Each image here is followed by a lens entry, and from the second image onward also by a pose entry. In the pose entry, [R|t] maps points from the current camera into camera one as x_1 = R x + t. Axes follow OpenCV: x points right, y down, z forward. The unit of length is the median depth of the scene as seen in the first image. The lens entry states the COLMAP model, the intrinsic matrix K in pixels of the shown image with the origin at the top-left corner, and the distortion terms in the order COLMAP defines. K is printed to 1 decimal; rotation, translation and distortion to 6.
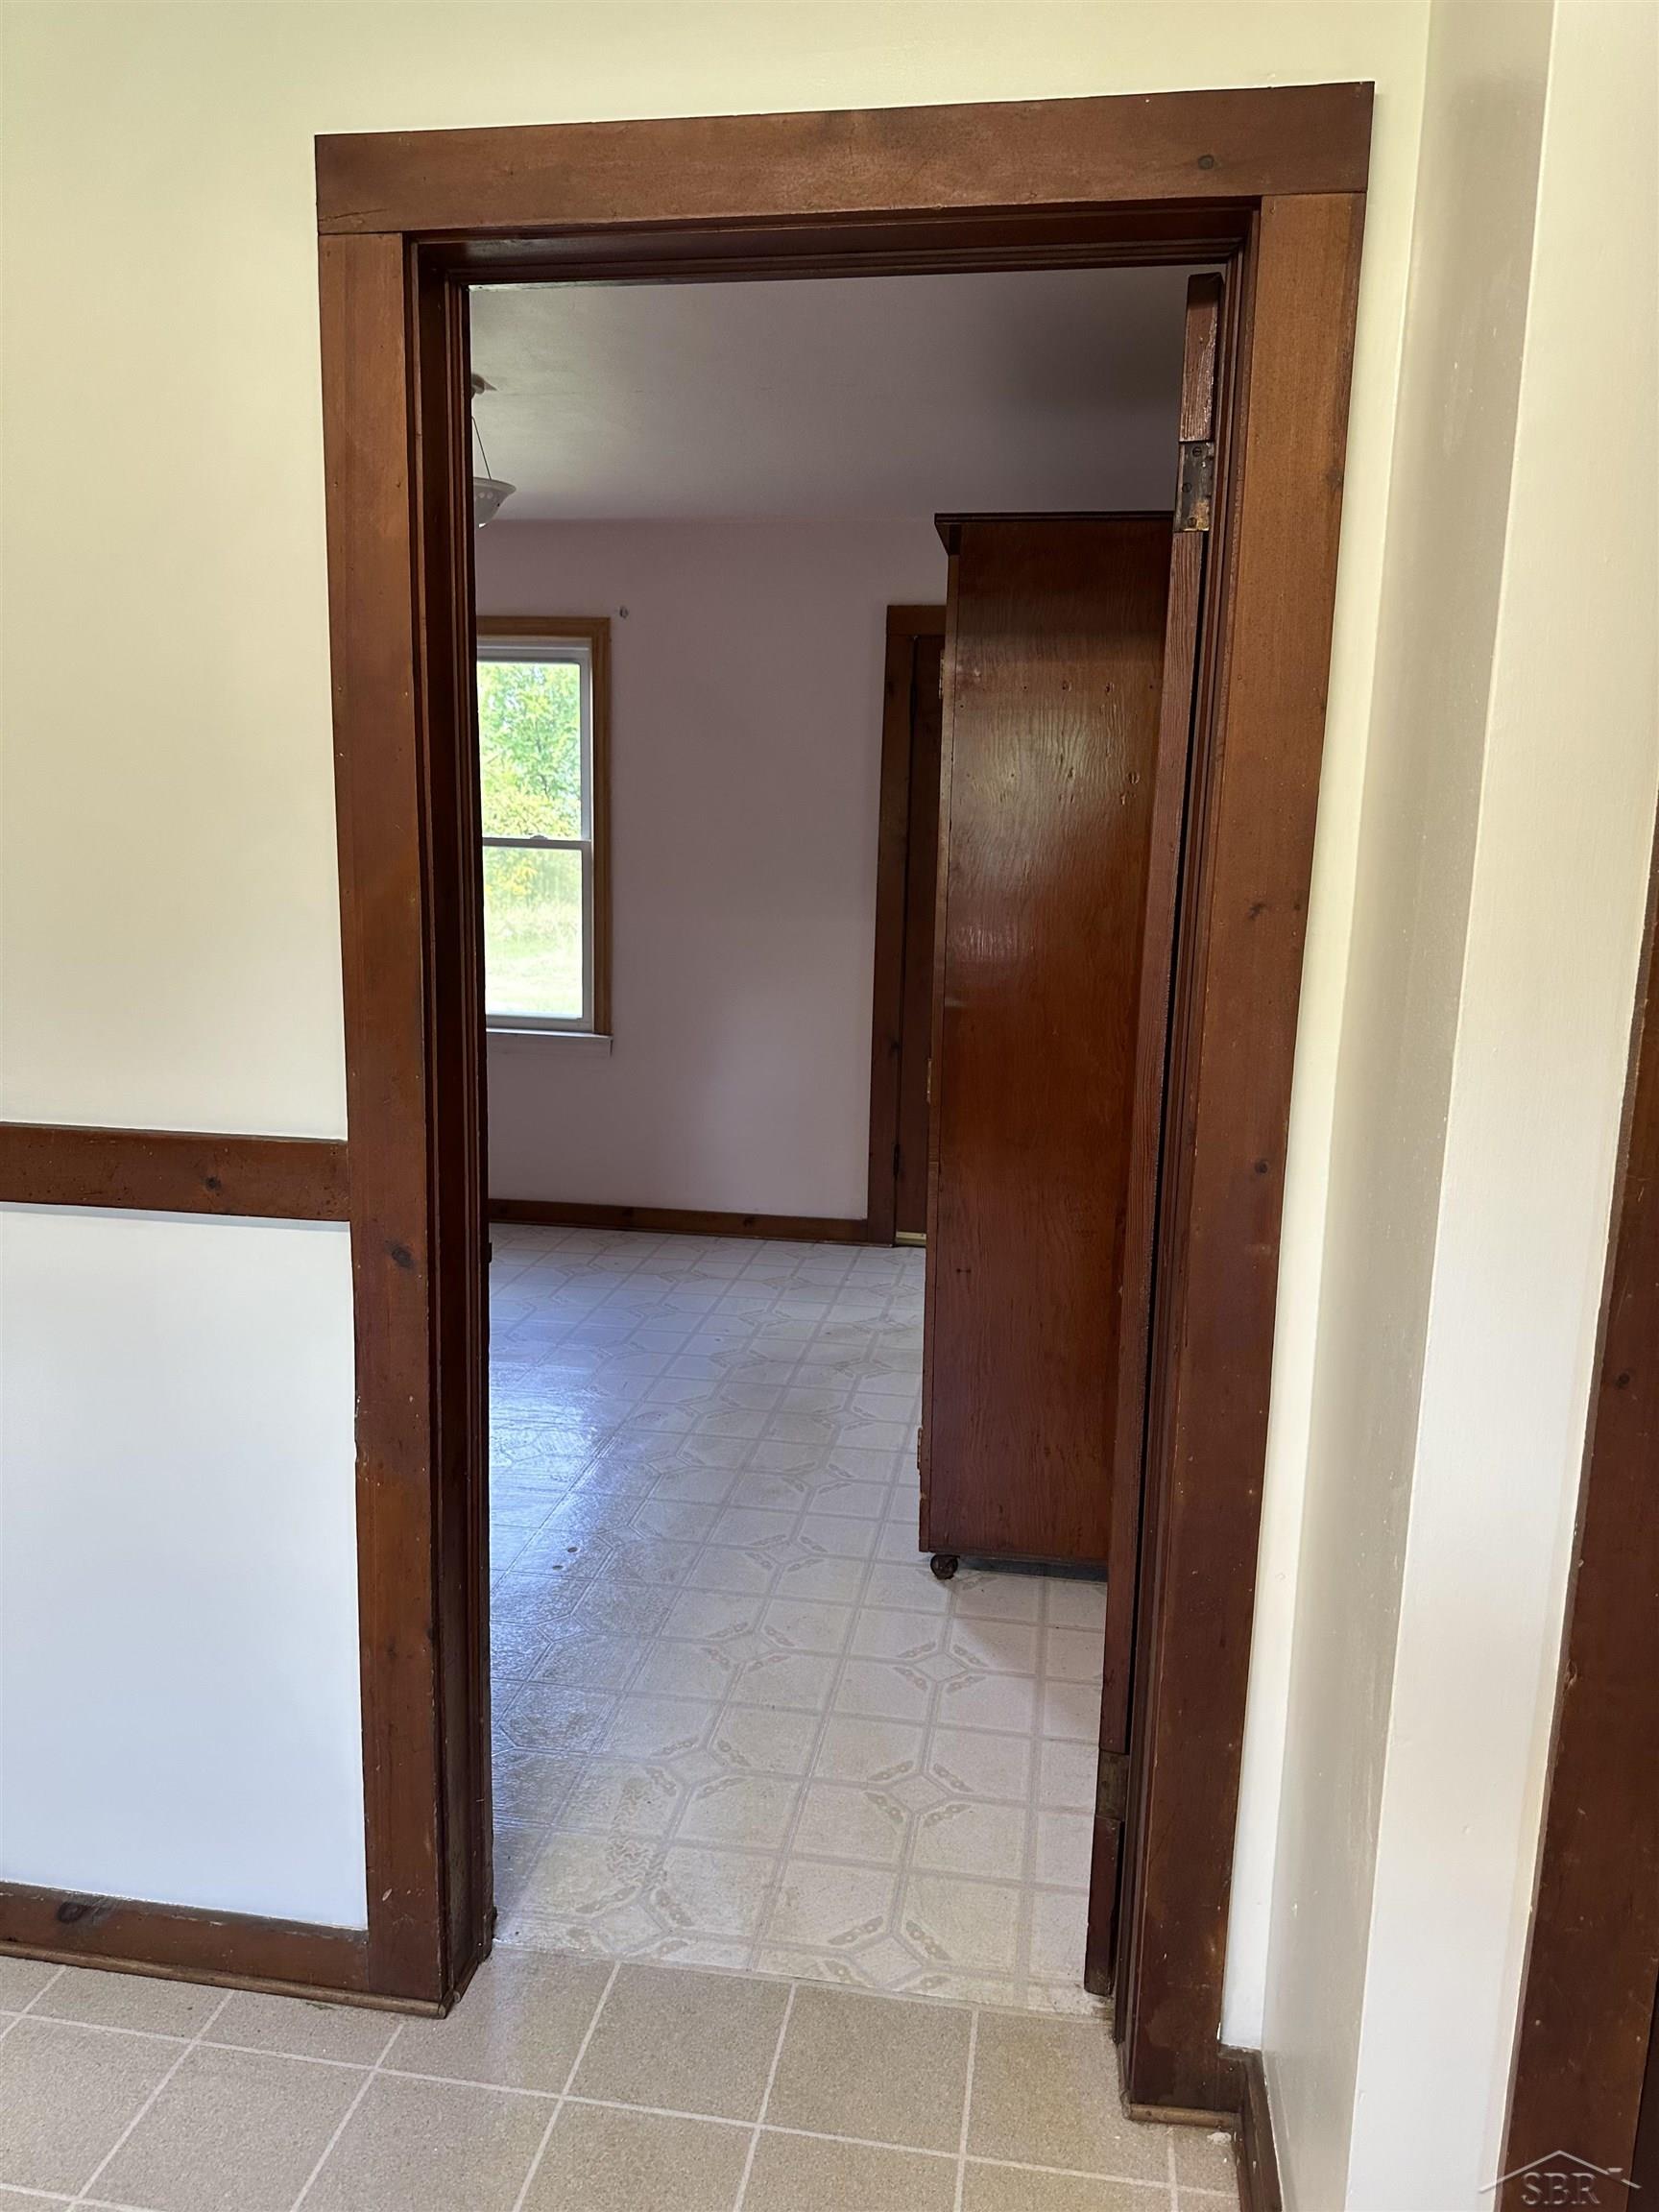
lens RADIAL K [[1544.3, 0, 829.5], [0, 1544.3, 1106.0], [0, 0, 1]] dist [0.063121, -0.108757]
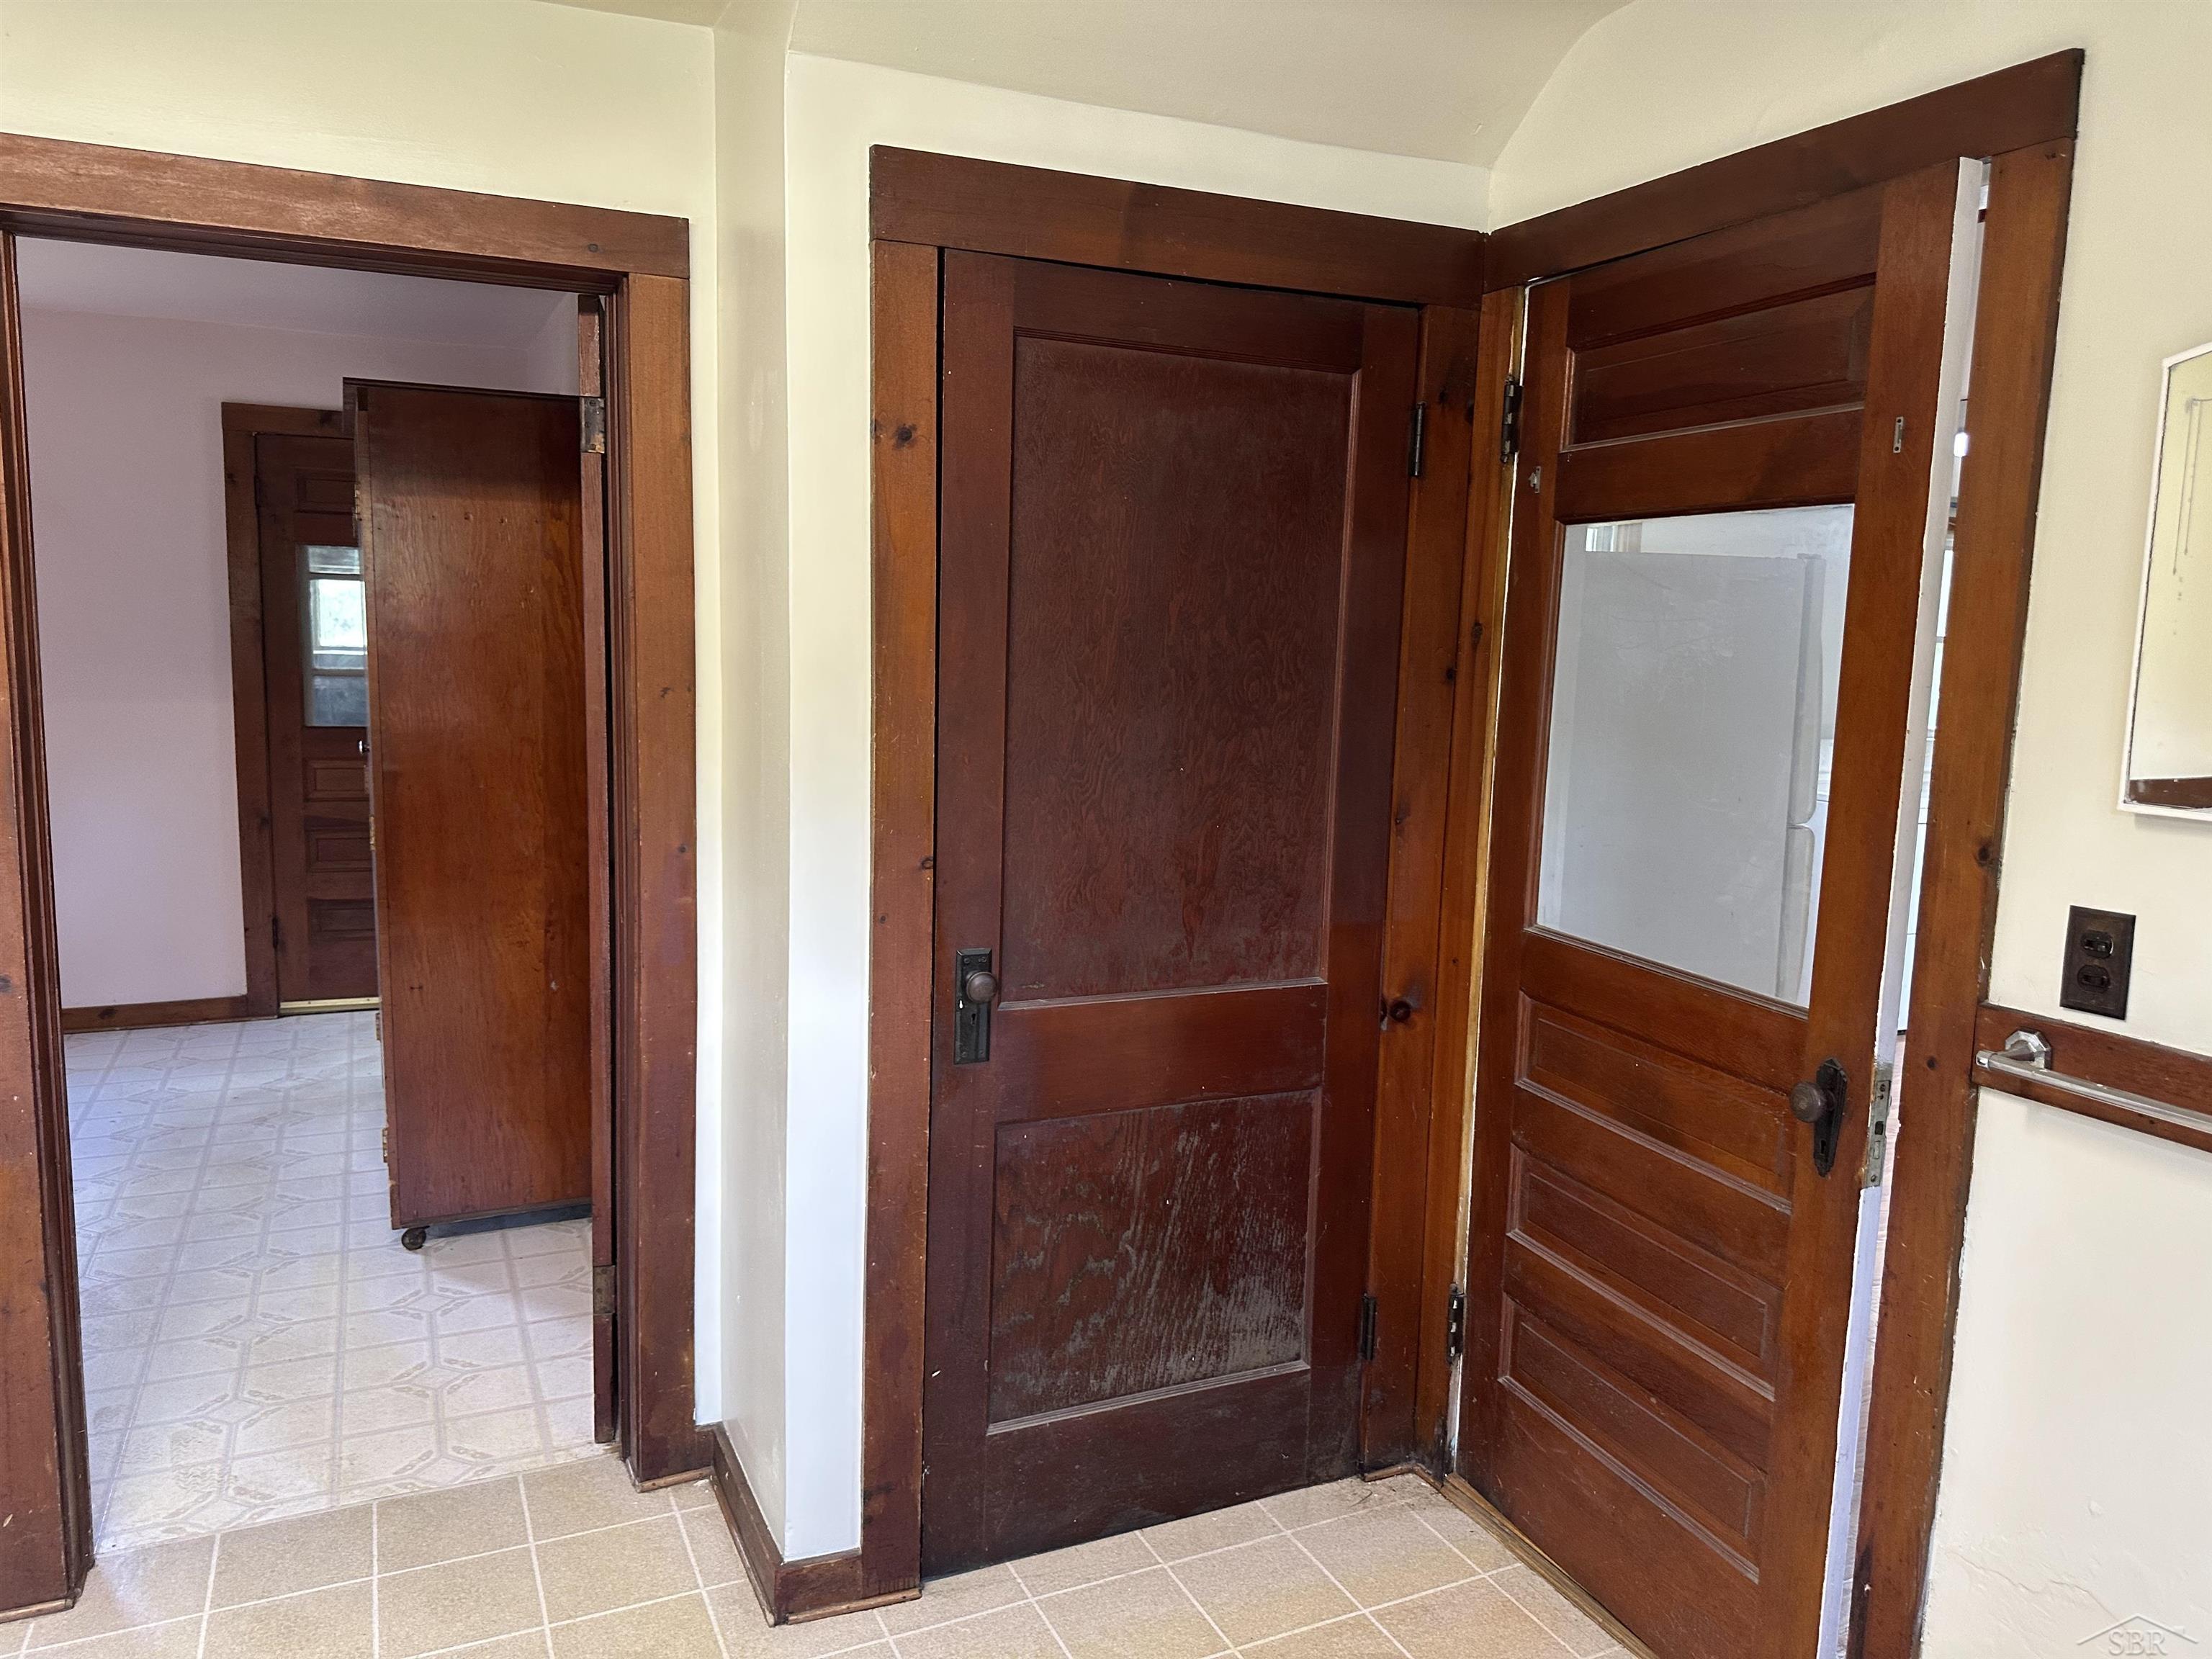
lens RADIAL K [[1576.0, 0, 1076.7], [0, 1576.0, 836.9], [0, 0, 1]] dist [0.059926, -0.045650]
pose [[0.838489, -0.077723, 0.539347, -0.200959], [0.091024, 0.995847, 0.001998, 0.047431], [-0.537263, 0.047418, 0.842081, -0.471656]]
